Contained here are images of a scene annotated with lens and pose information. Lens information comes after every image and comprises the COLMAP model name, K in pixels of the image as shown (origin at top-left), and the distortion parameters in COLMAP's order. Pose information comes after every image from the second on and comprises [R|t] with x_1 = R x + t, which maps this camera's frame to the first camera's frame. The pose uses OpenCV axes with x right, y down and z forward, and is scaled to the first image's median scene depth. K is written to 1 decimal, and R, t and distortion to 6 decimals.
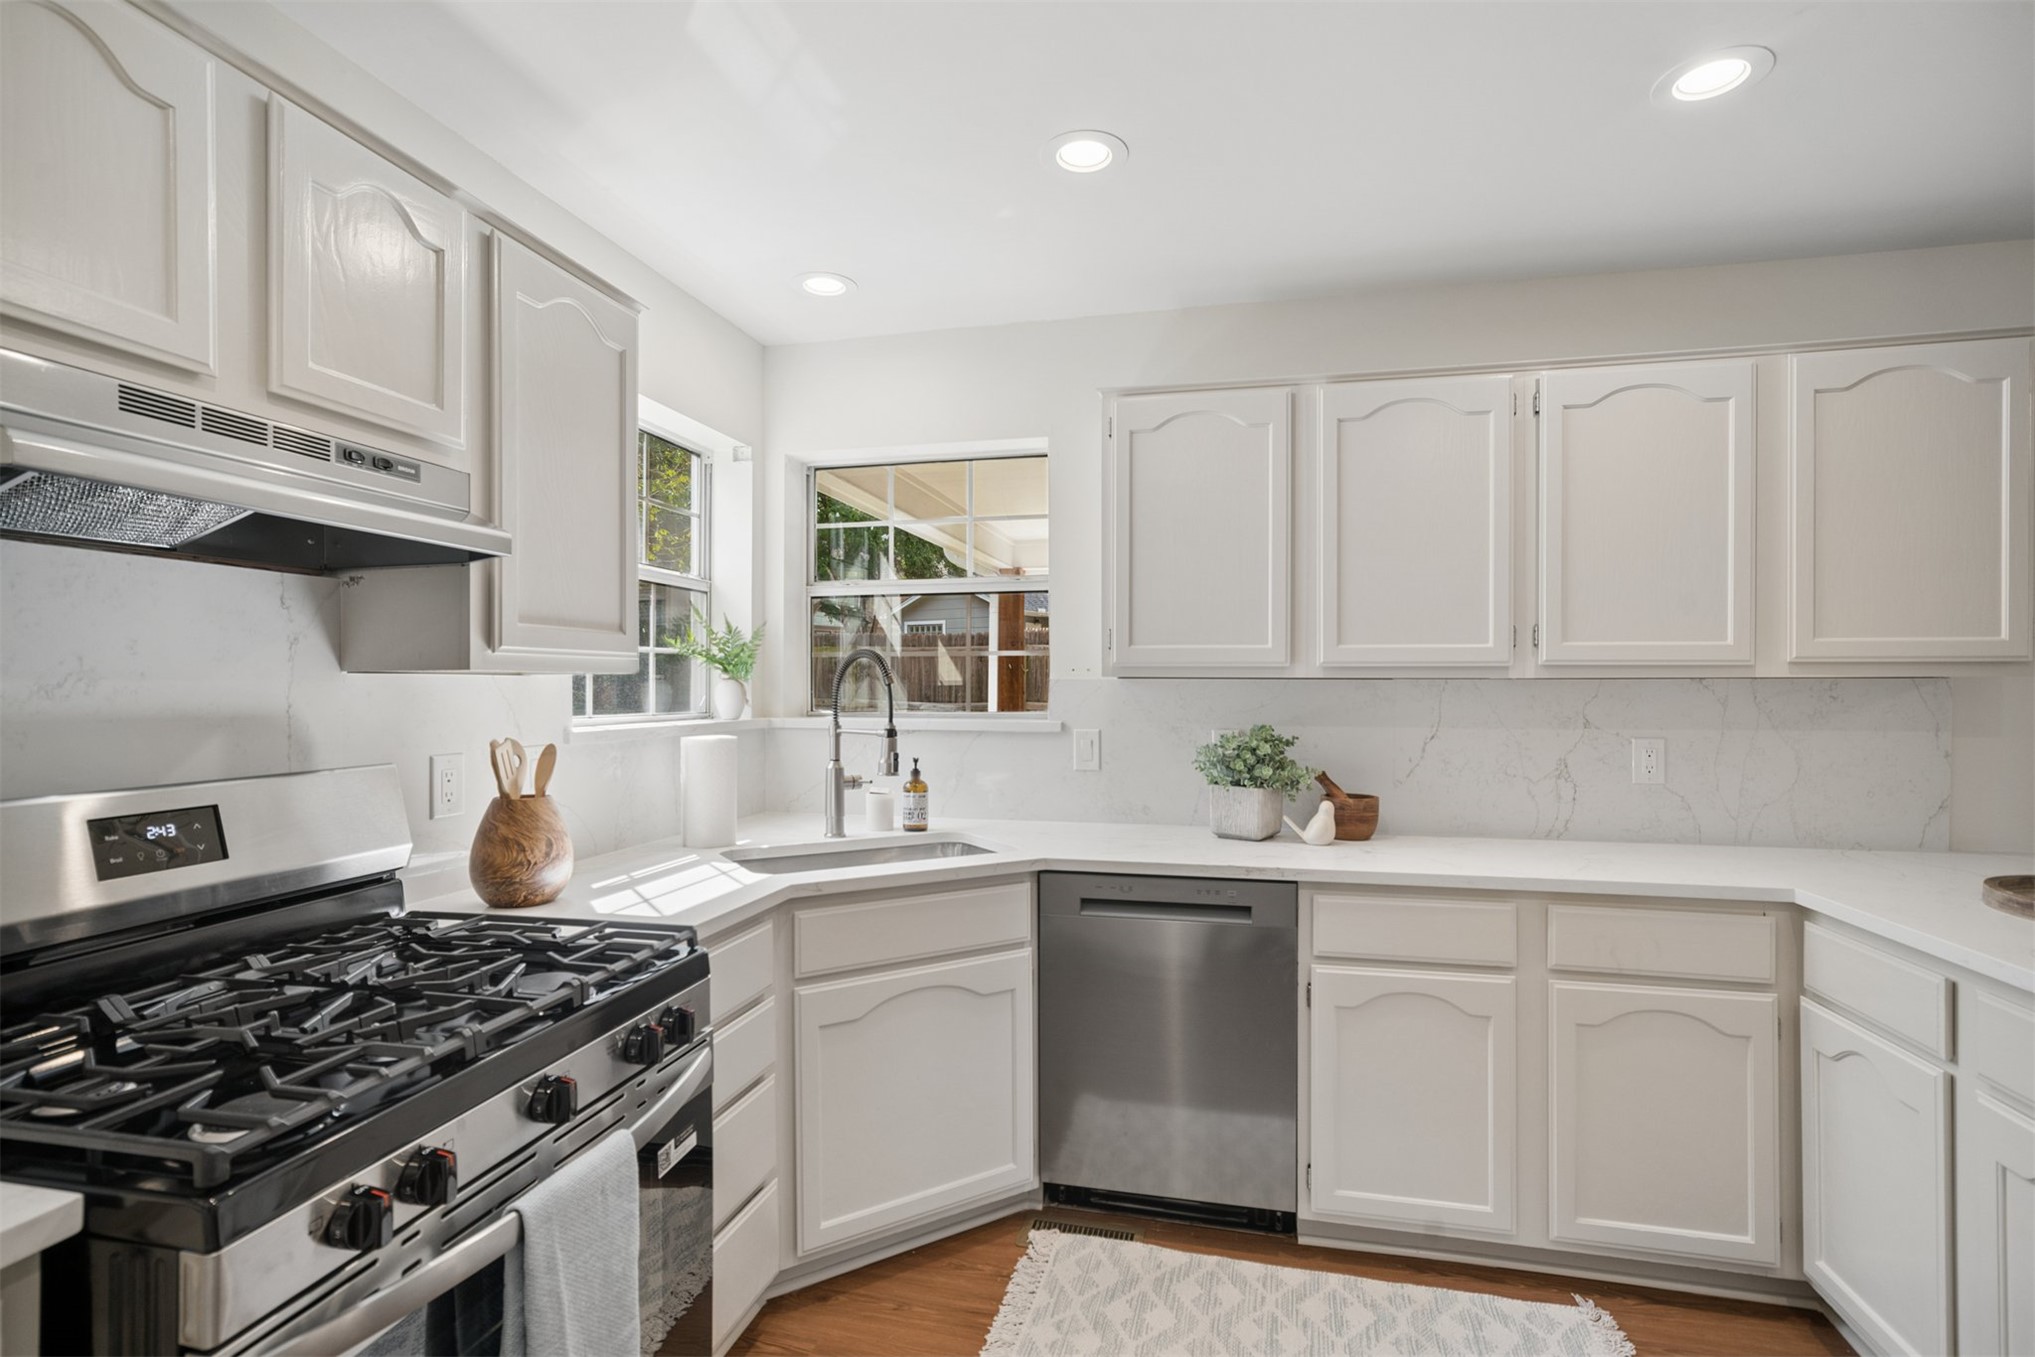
lens RADIAL K [[969.7, 0, 1023.7], [0, 969.7, 683.9], [0, 0, 1]] dist [-0.021268, 0.013898]
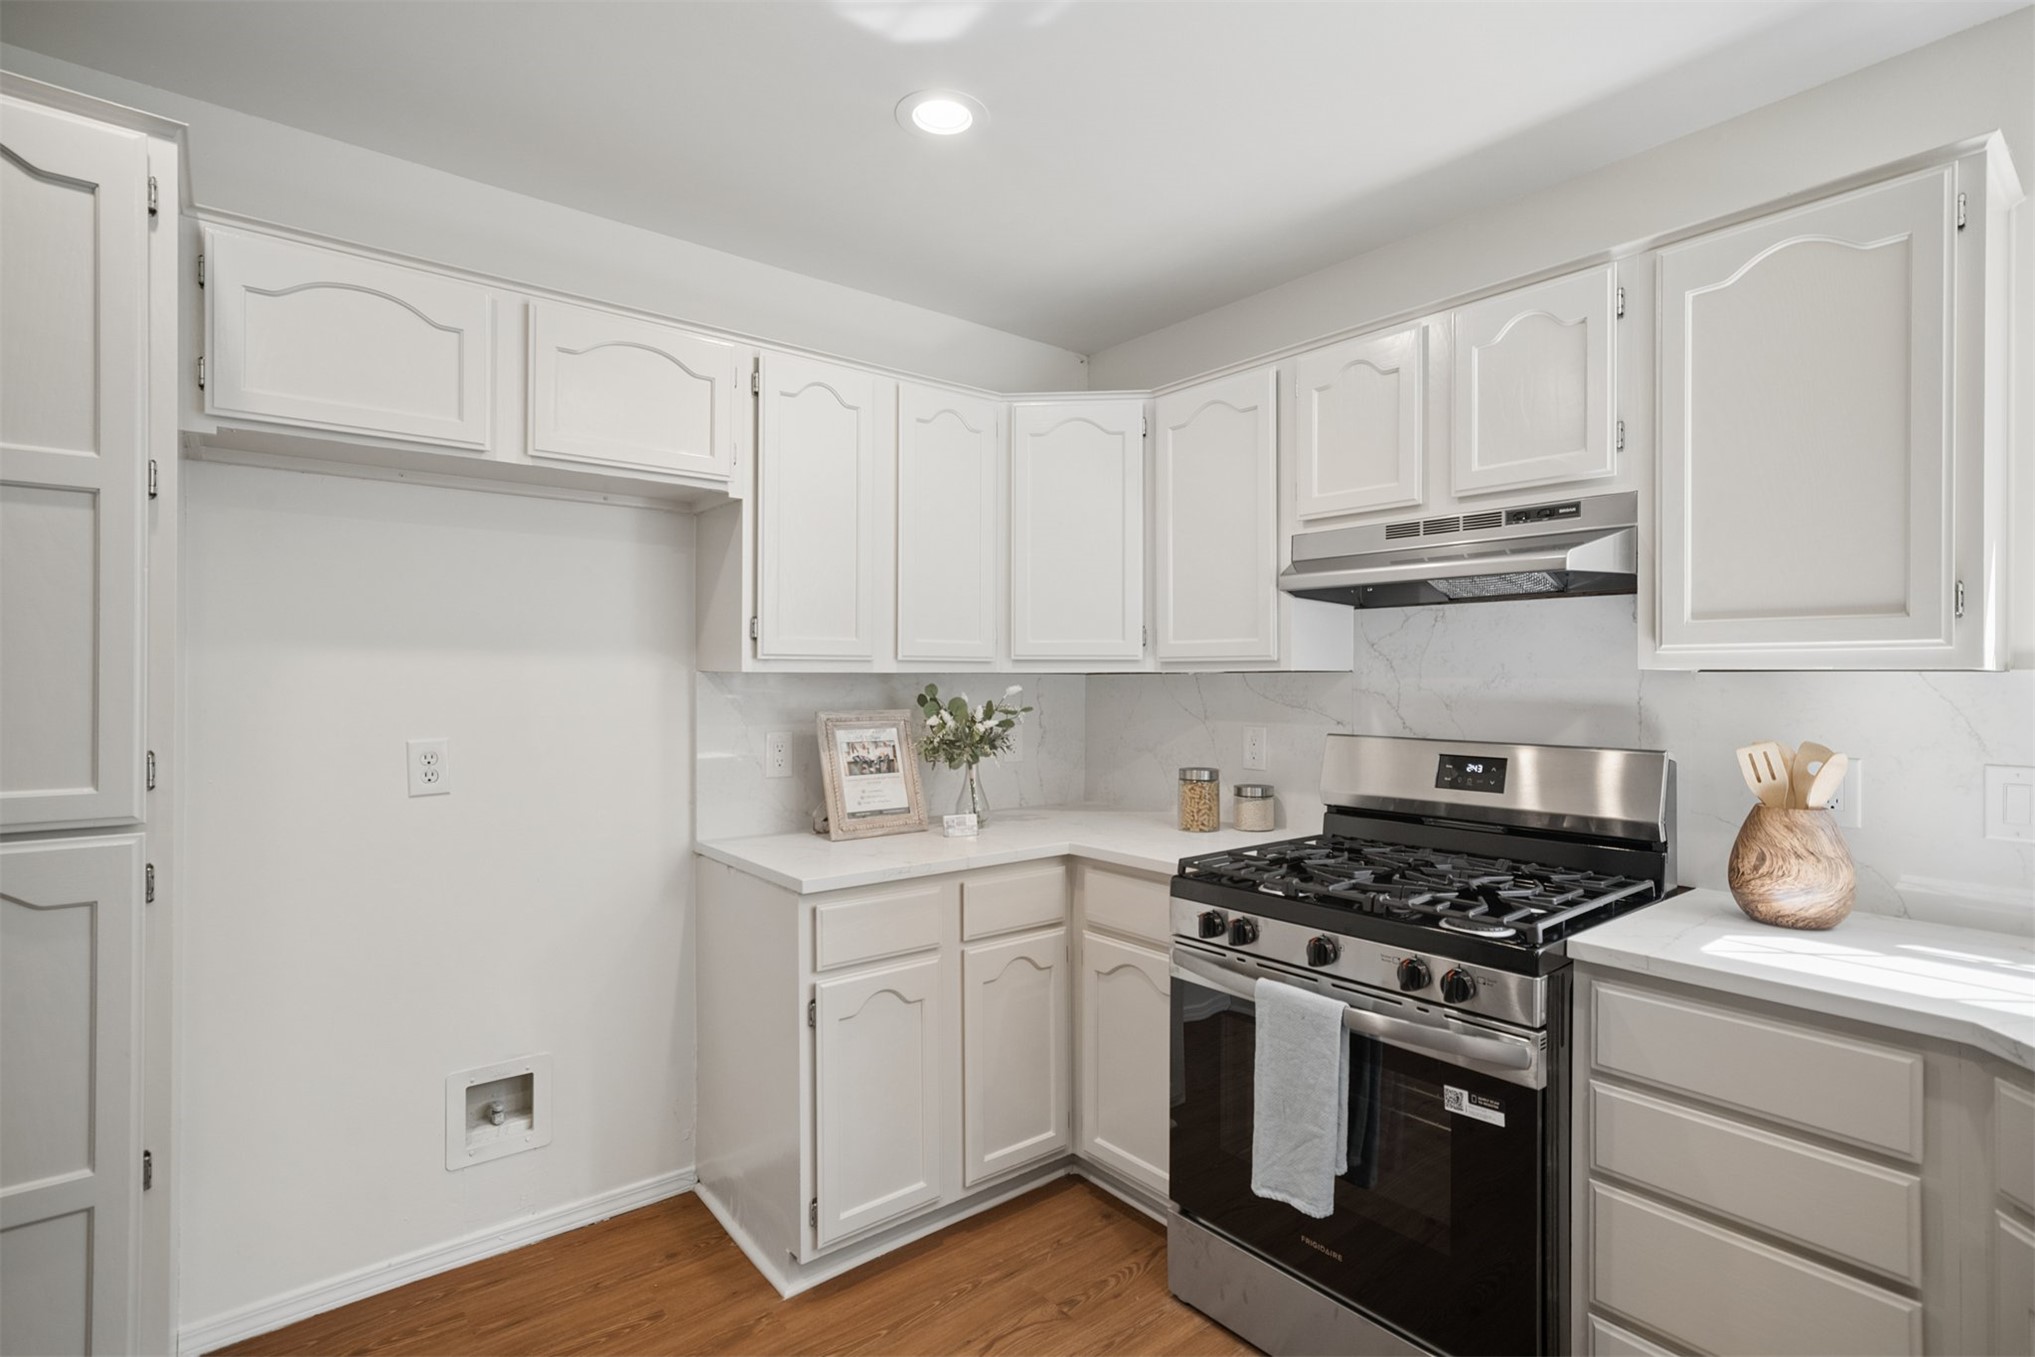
lens RADIAL K [[969.7, 0, 1023.7], [0, 969.7, 683.9], [0, 0, 1]] dist [-0.021268, 0.013898]
pose [[-0.616136, 0.003020, -0.787634, 0.460477], [-0.003135, 0.999975, 0.006287, -0.001163], [0.787633, 0.006343, -0.616112, 0.714503]]
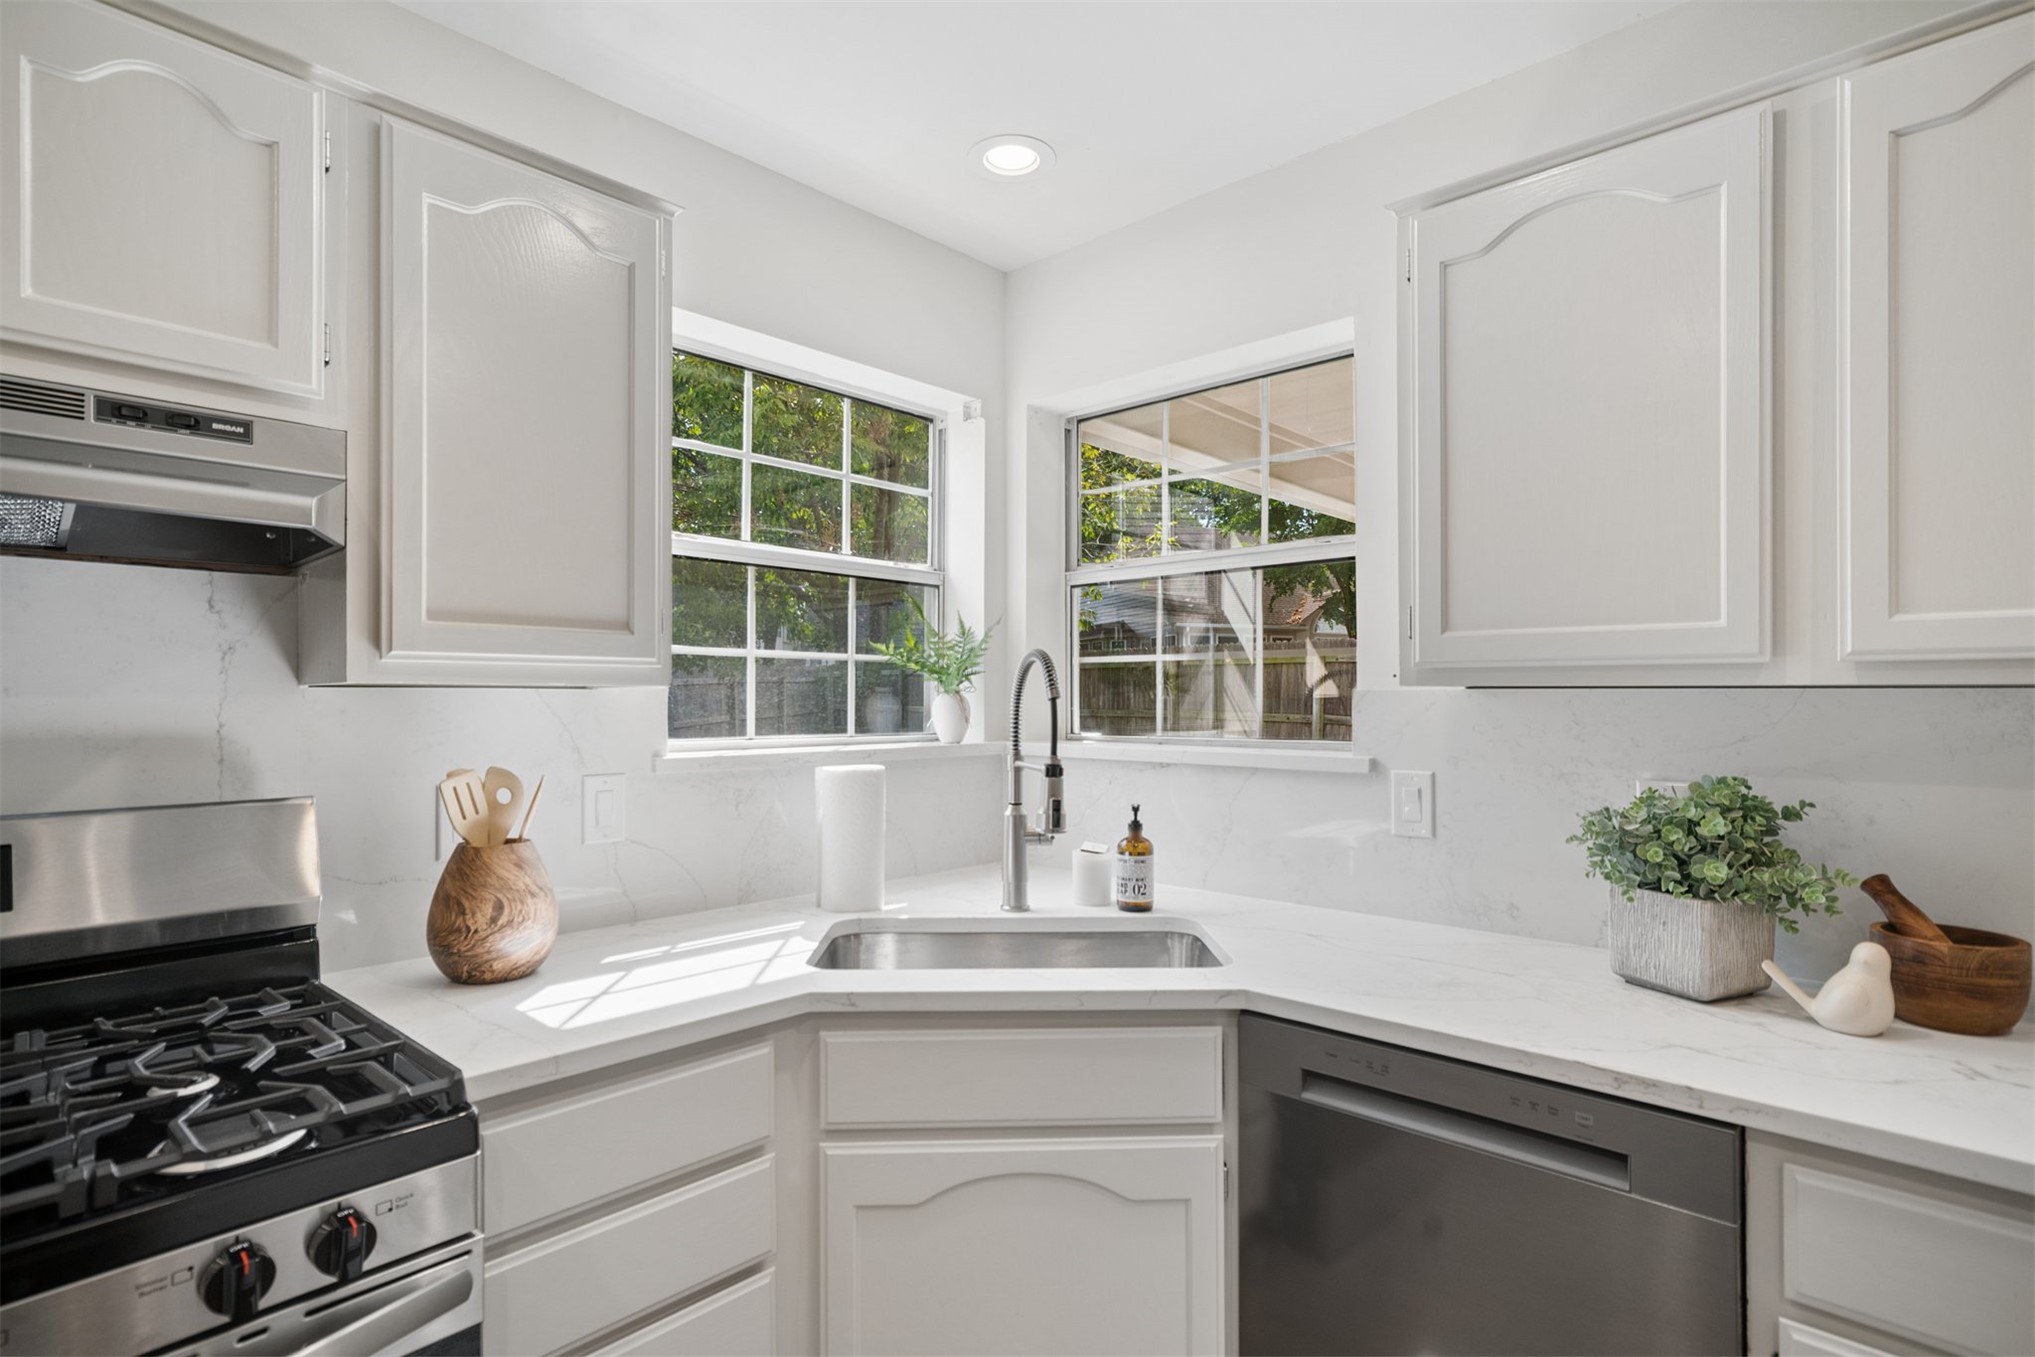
lens RADIAL K [[1027.2, 0, 1022.1], [0, 1027.2, 689.3], [0, 0, 1]] dist [-0.018328, 0.018273]
pose [[0.869425, -0.005571, -0.494034, 0.197356], [0.001737, 0.999965, -0.008219, -0.000529], [0.494062, 0.006288, 0.869404, 0.349230]]
